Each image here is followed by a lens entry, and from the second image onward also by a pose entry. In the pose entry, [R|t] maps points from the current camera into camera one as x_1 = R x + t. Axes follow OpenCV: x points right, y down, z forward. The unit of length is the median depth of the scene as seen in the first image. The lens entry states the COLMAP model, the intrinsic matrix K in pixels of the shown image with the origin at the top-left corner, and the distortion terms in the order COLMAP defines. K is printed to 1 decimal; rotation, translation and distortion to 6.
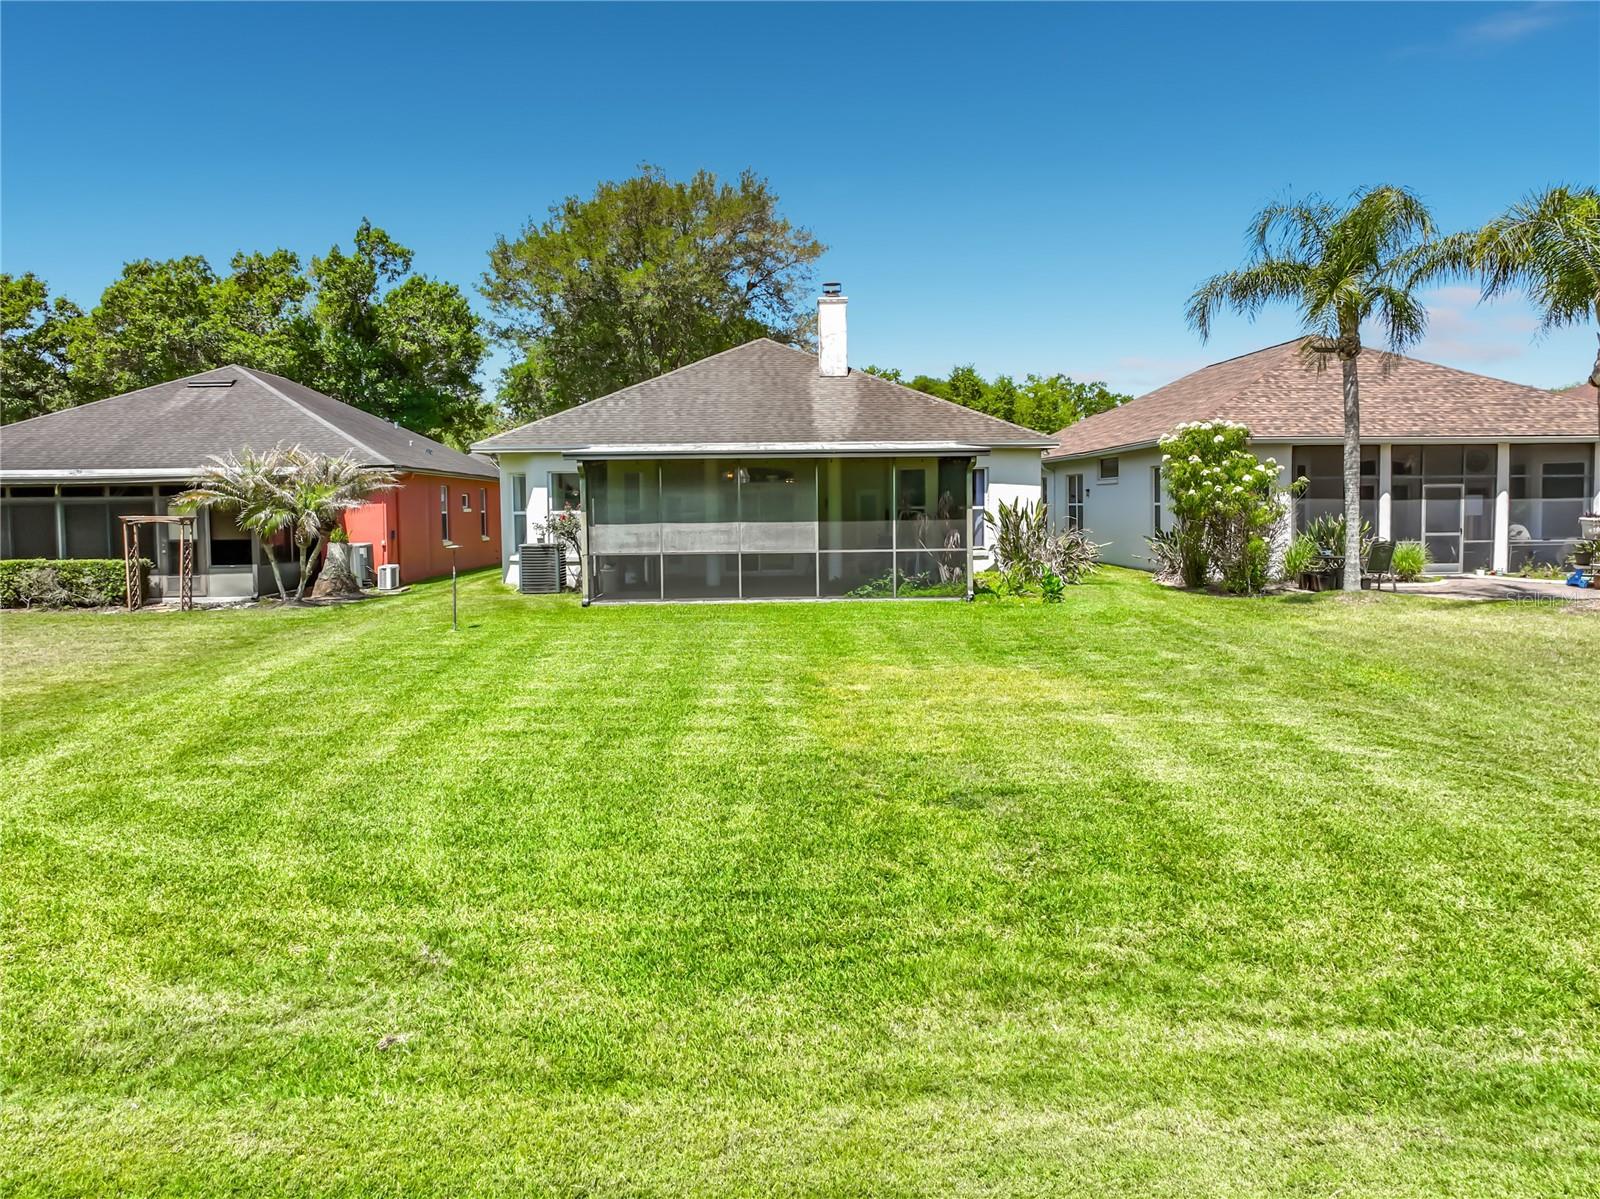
lens RADIAL K [[1152.1, 0, 790.9], [0, 1152.1, 597.5], [0, 0, 1]] dist [-0.007320, -0.002620]
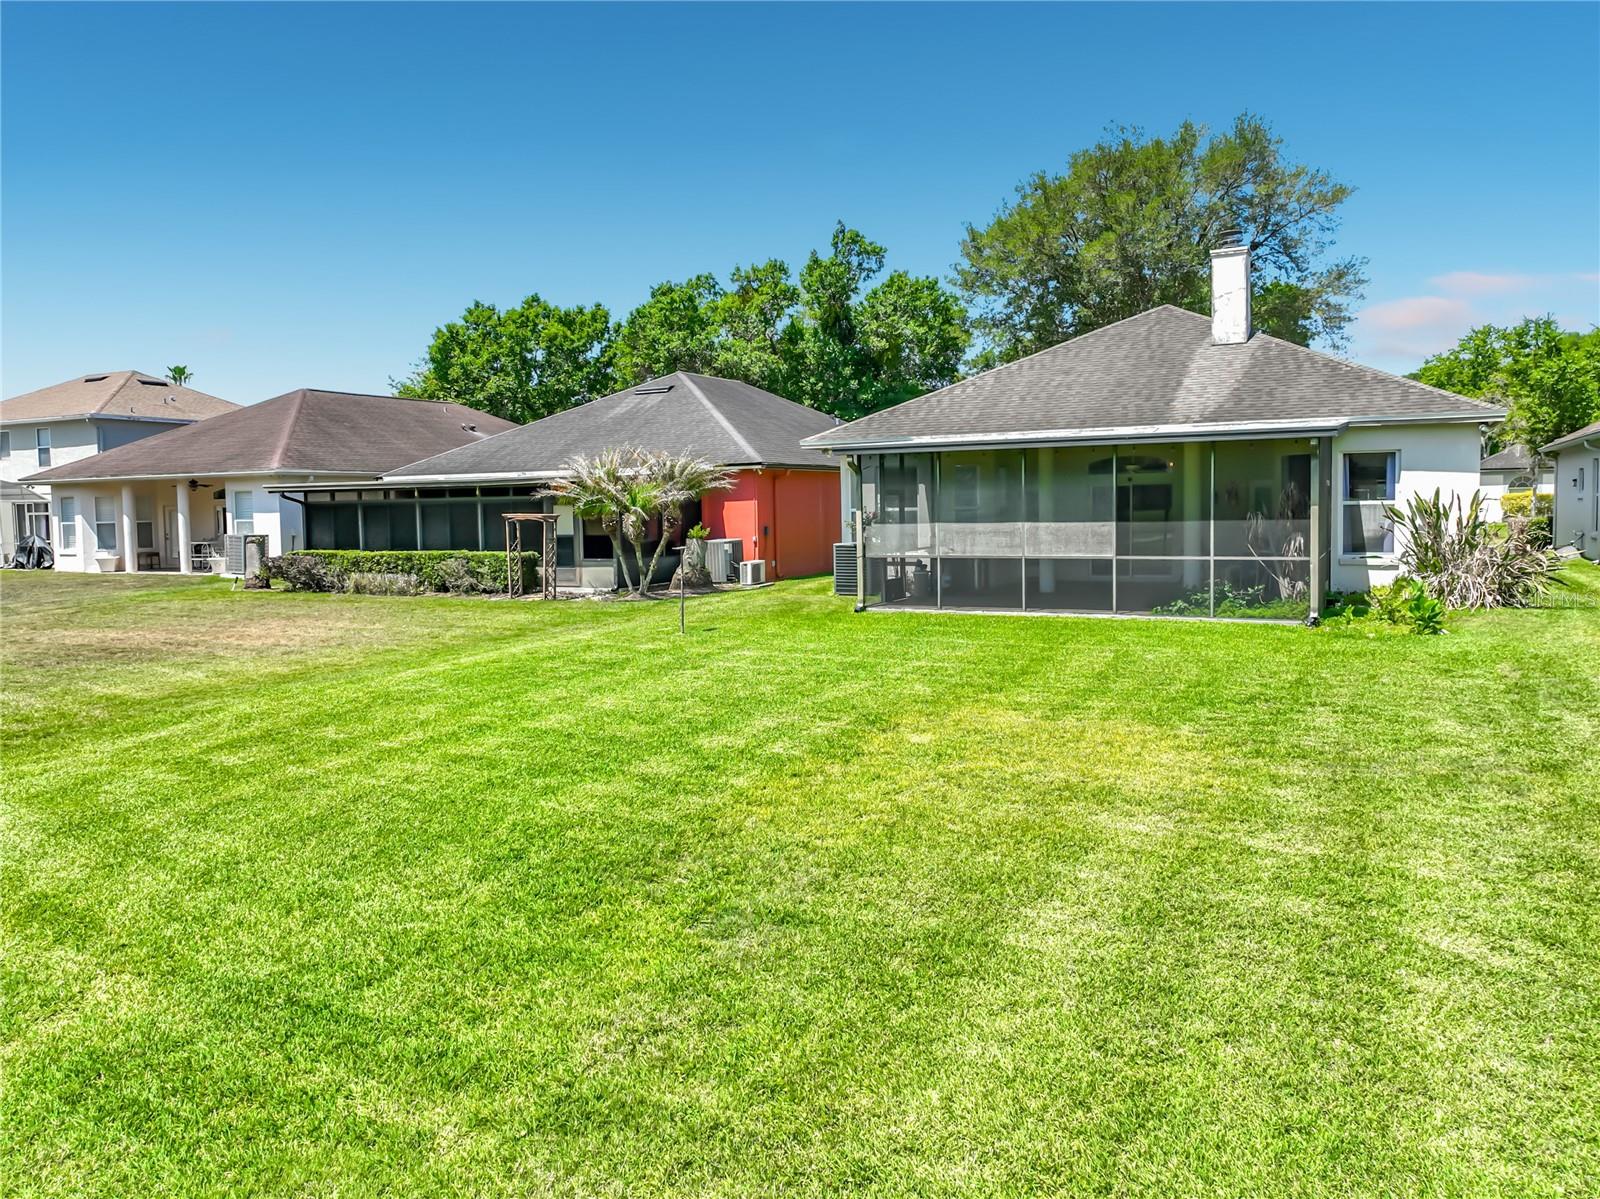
lens RADIAL K [[1138.5, 0, 807.6], [0, 1138.5, 610.0], [0, 0, 1]] dist [0.002490, -0.006355]
pose [[0.877600, 0.040934, -0.477643, 0.187384], [-0.030452, 0.999096, 0.029672, -0.016570], [0.478425, -0.011495, 0.878053, 0.141874]]
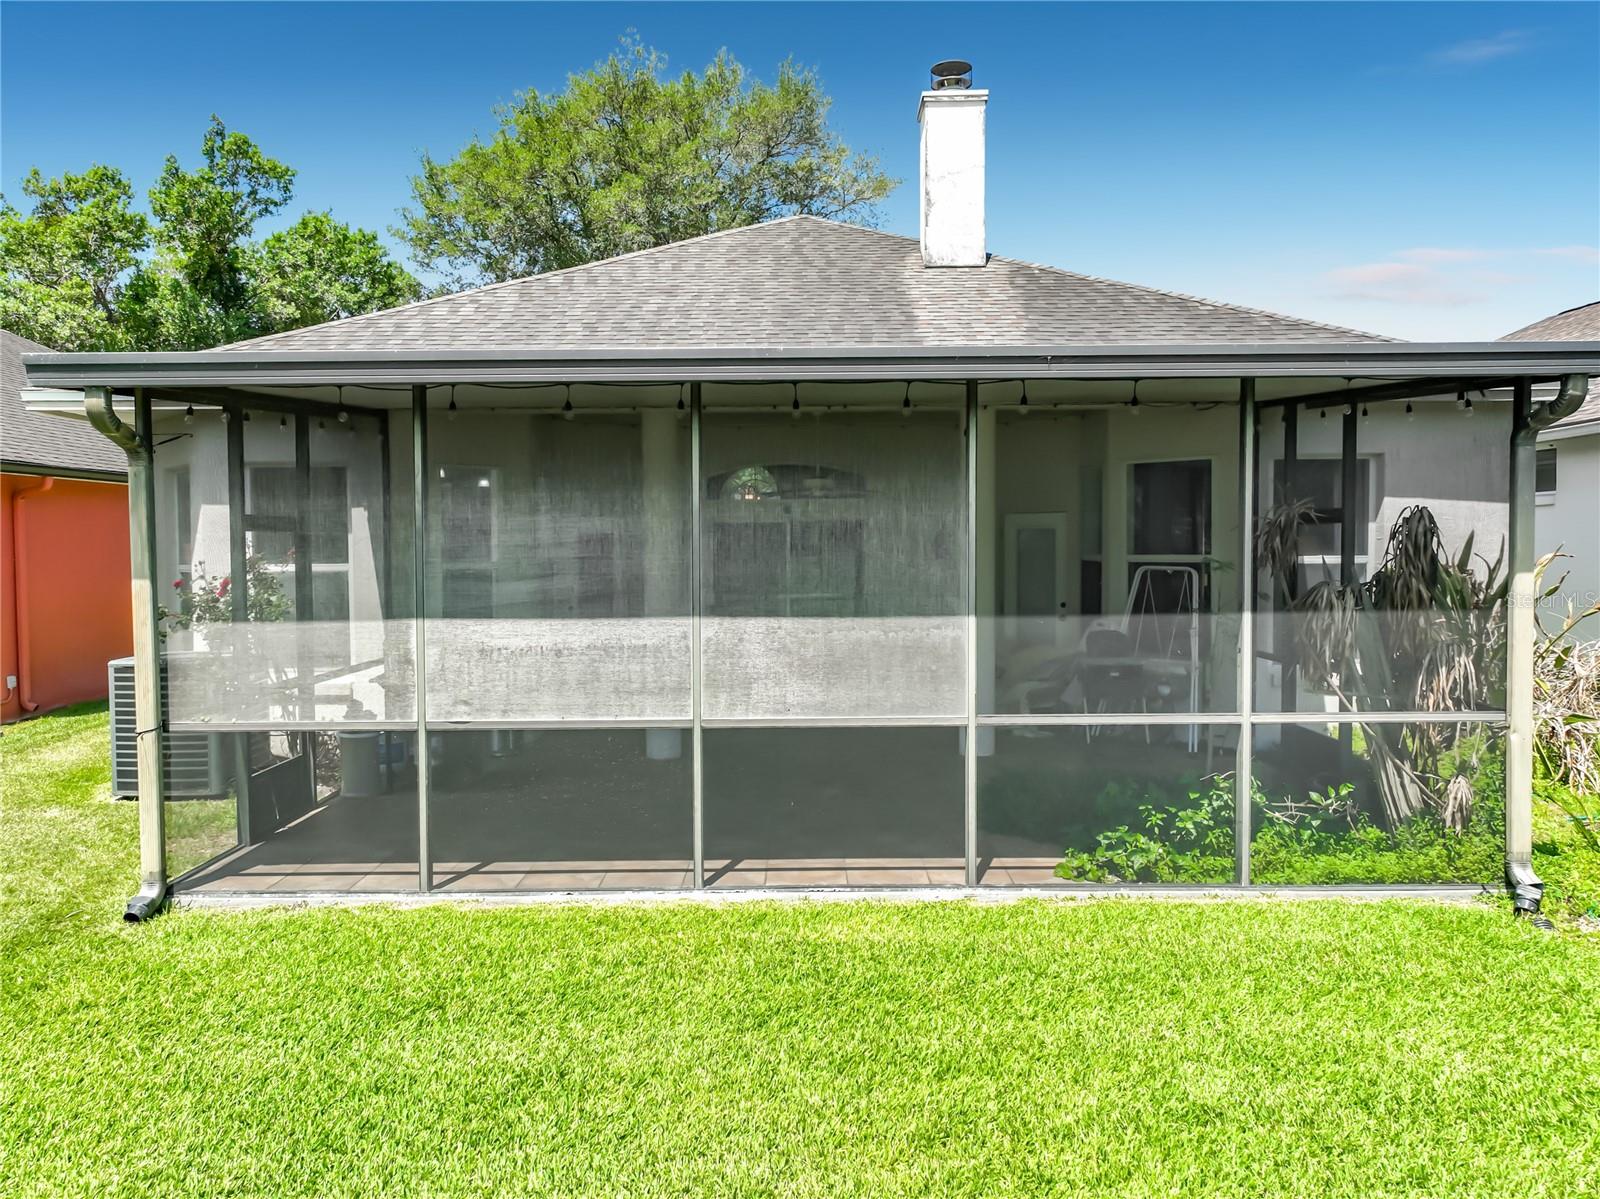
lens RADIAL K [[1167.2, 0, 801.1], [0, 1167.2, 577.8], [0, 0, 1]] dist [0.008495, -0.000969]
pose [[0.999366, 0.004788, -0.035288, -0.007458], [-0.006563, 0.998710, -0.050360, -0.050345], [0.035002, 0.050559, 0.998108, 0.596770]]
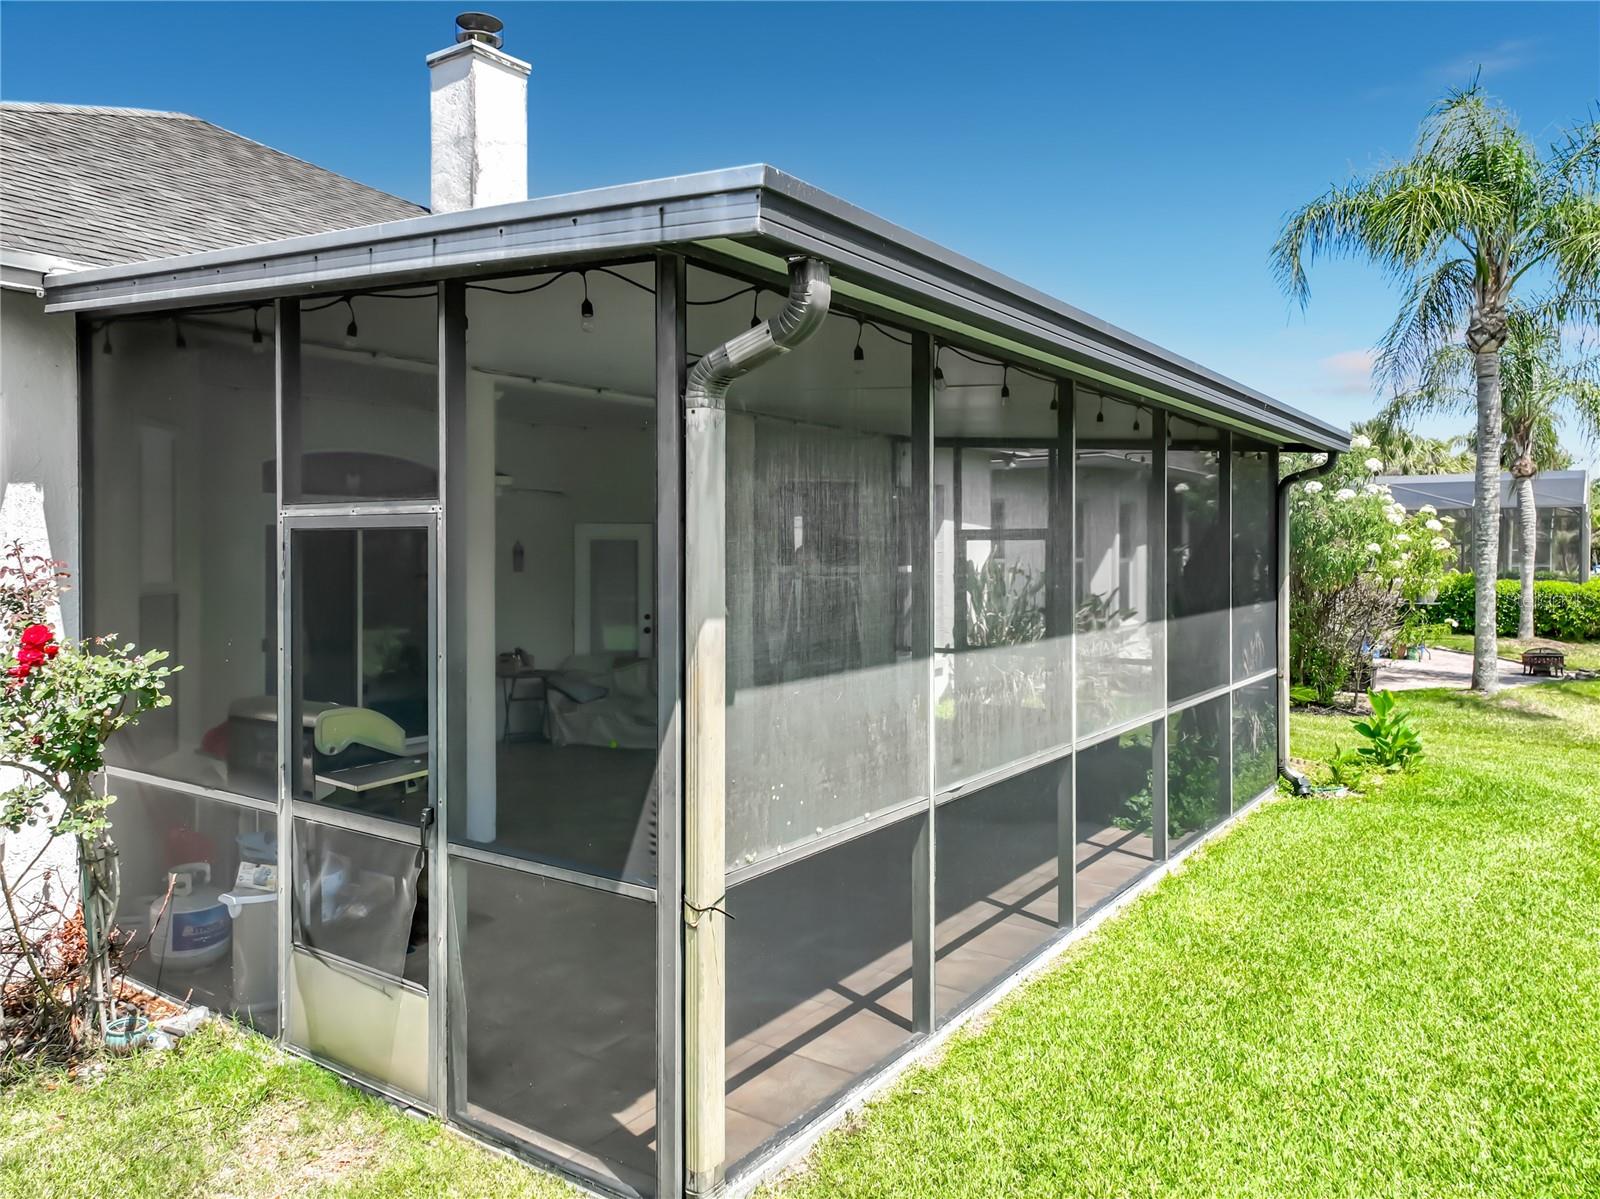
lens RADIAL K [[1141.6, 0, 801.1], [0, 1141.6, 565.7], [0, 0, 1]] dist [0.005233, -0.001581]
pose [[0.597017, -0.001255, 0.802227, -0.243510], [0.060318, 0.997238, -0.043329, -0.060854], [-0.799957, 0.074257, 0.595444, 0.747208]]
